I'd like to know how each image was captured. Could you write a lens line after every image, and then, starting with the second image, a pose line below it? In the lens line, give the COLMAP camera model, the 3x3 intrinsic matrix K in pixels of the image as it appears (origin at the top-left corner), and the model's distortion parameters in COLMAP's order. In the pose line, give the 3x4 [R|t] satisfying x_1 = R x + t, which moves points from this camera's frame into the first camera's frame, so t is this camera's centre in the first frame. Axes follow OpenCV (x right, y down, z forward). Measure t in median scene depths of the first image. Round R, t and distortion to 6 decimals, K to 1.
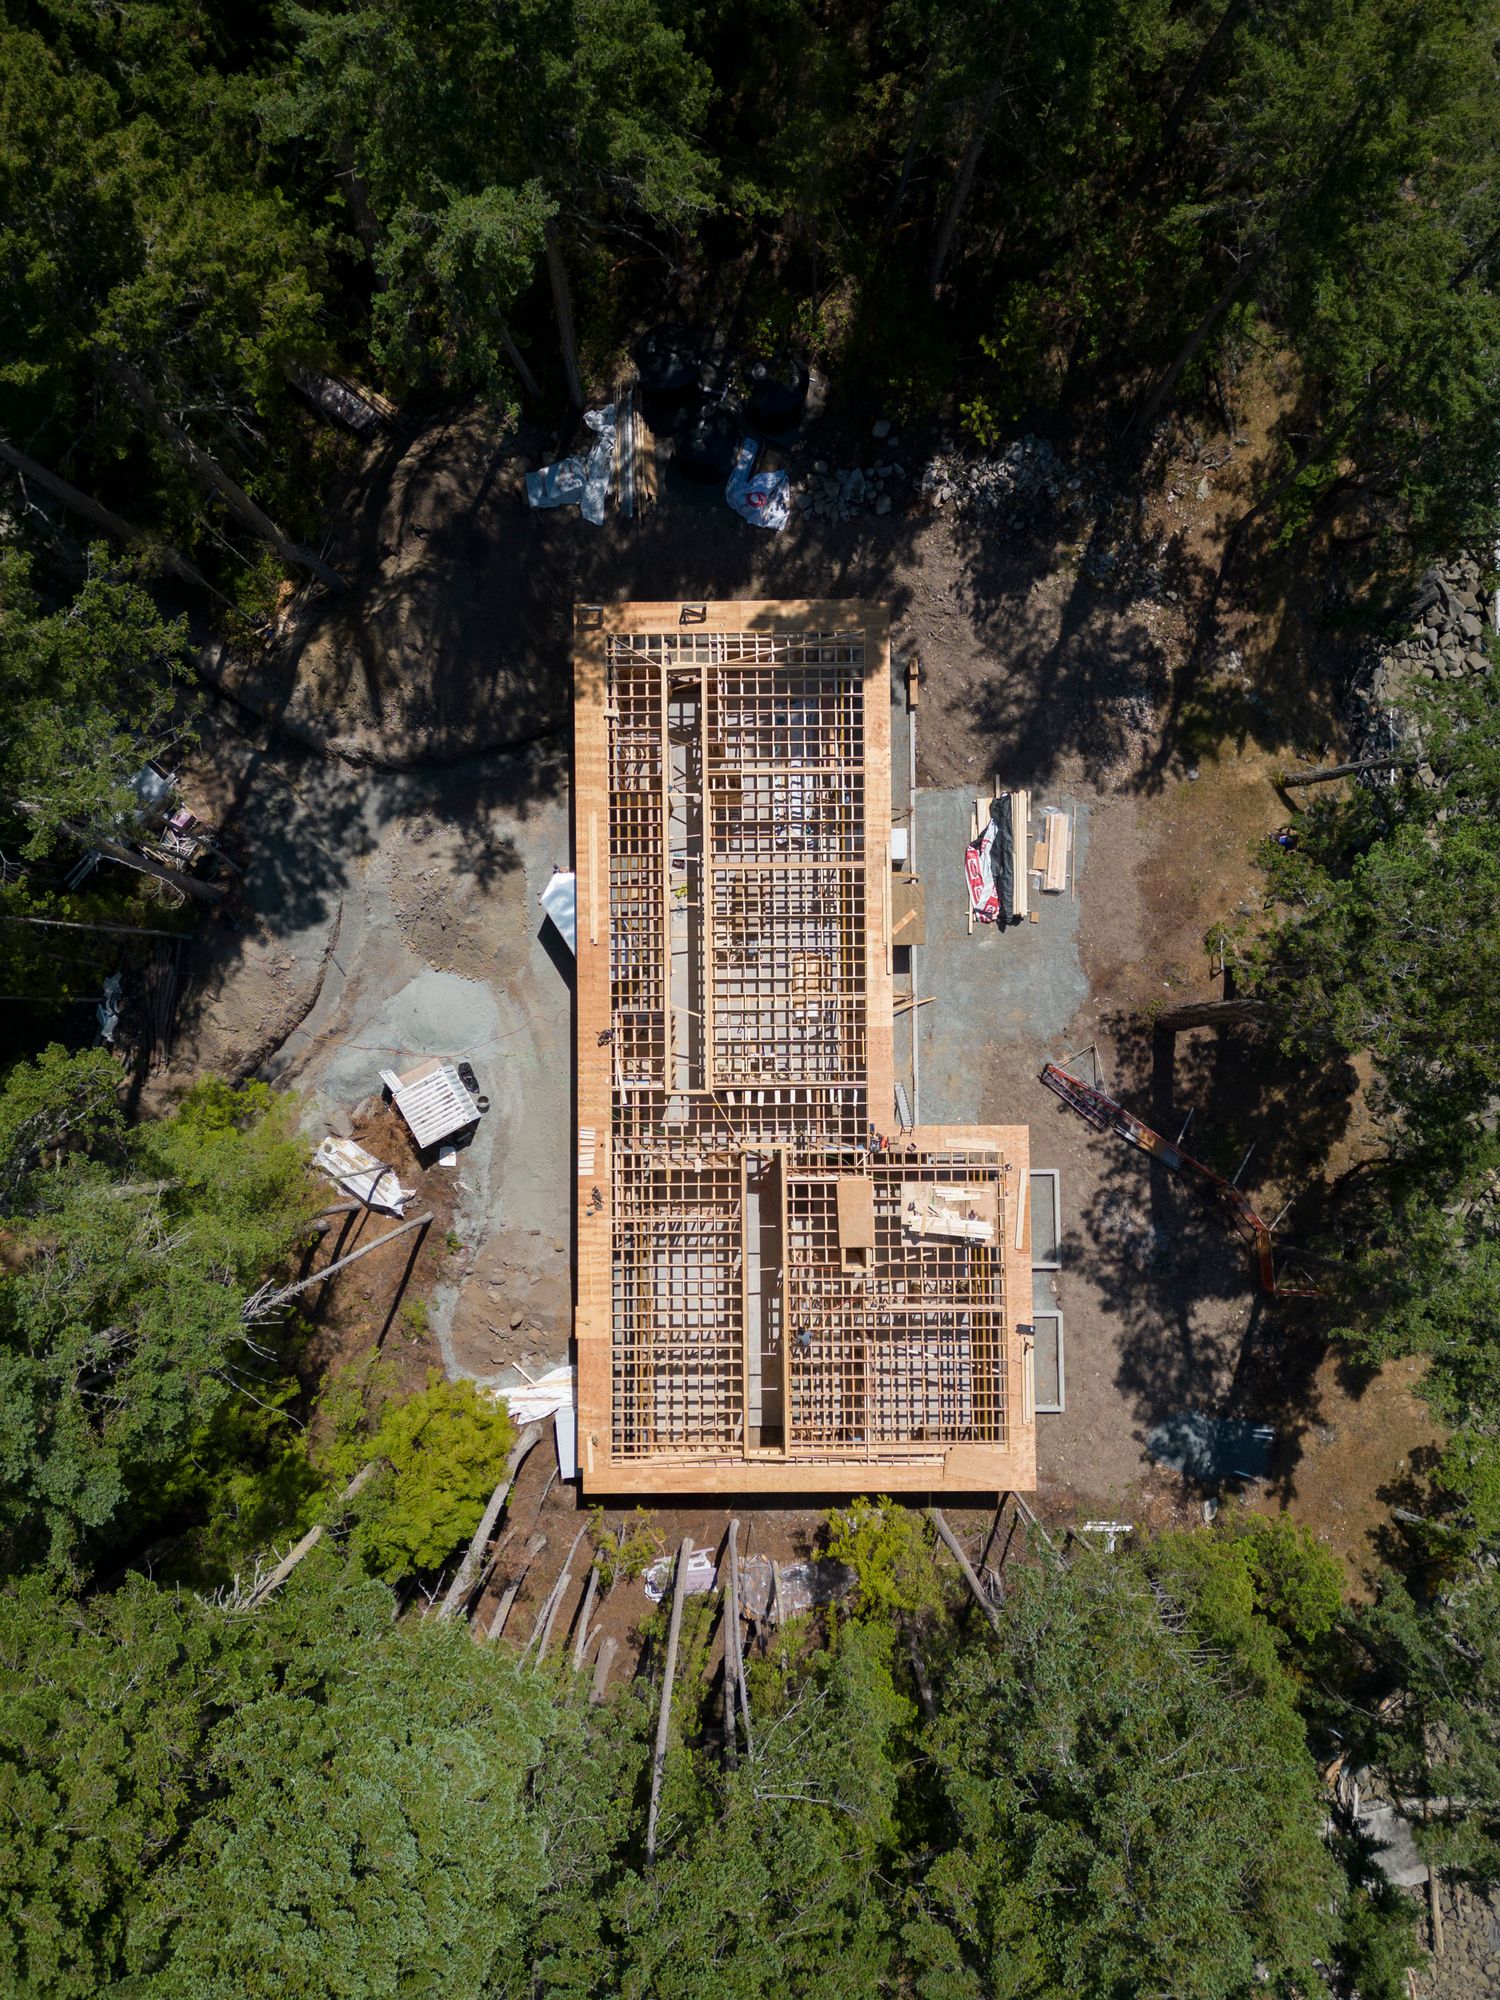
lens RADIAL K [[1398.5, 0, 750.7], [0, 1398.5, 1006.4], [0, 0, 1]] dist [0.001447, -0.000083]
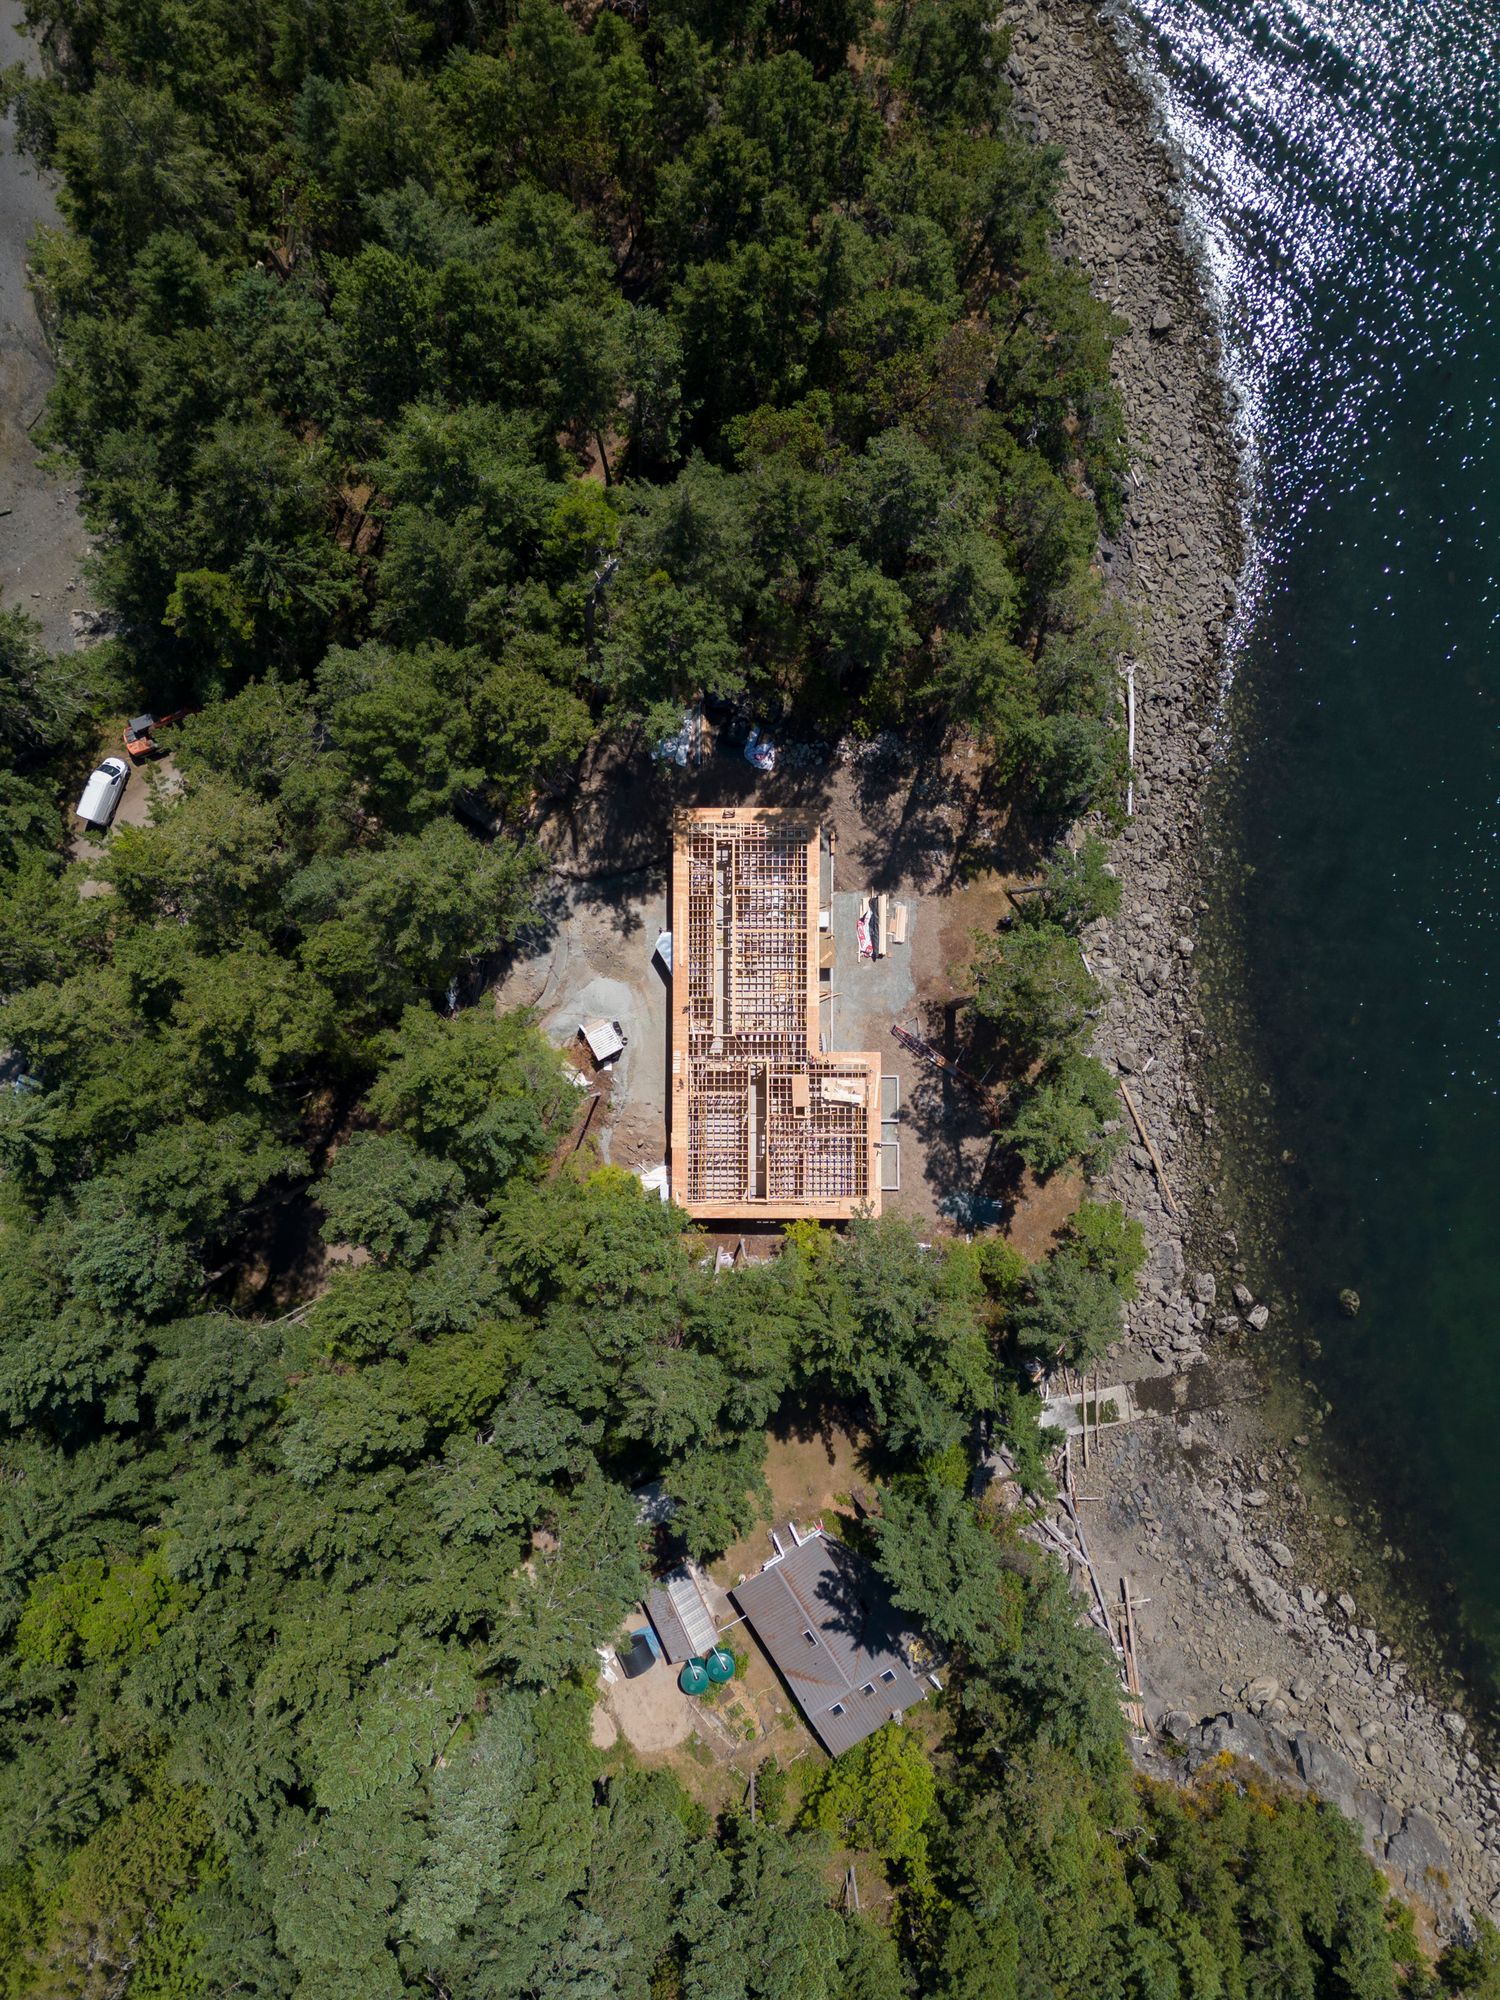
lens RADIAL K [[1398.5, 0, 749.3], [0, 1398.5, 994.9], [0, 0, 1]] dist [0.001447, -0.000083]
pose [[0.999932, 0.011177, 0.003291, -0.012578], [-0.011180, 0.999937, 0.000637, -0.002405], [-0.003284, -0.000674, 0.999994, -1.104243]]
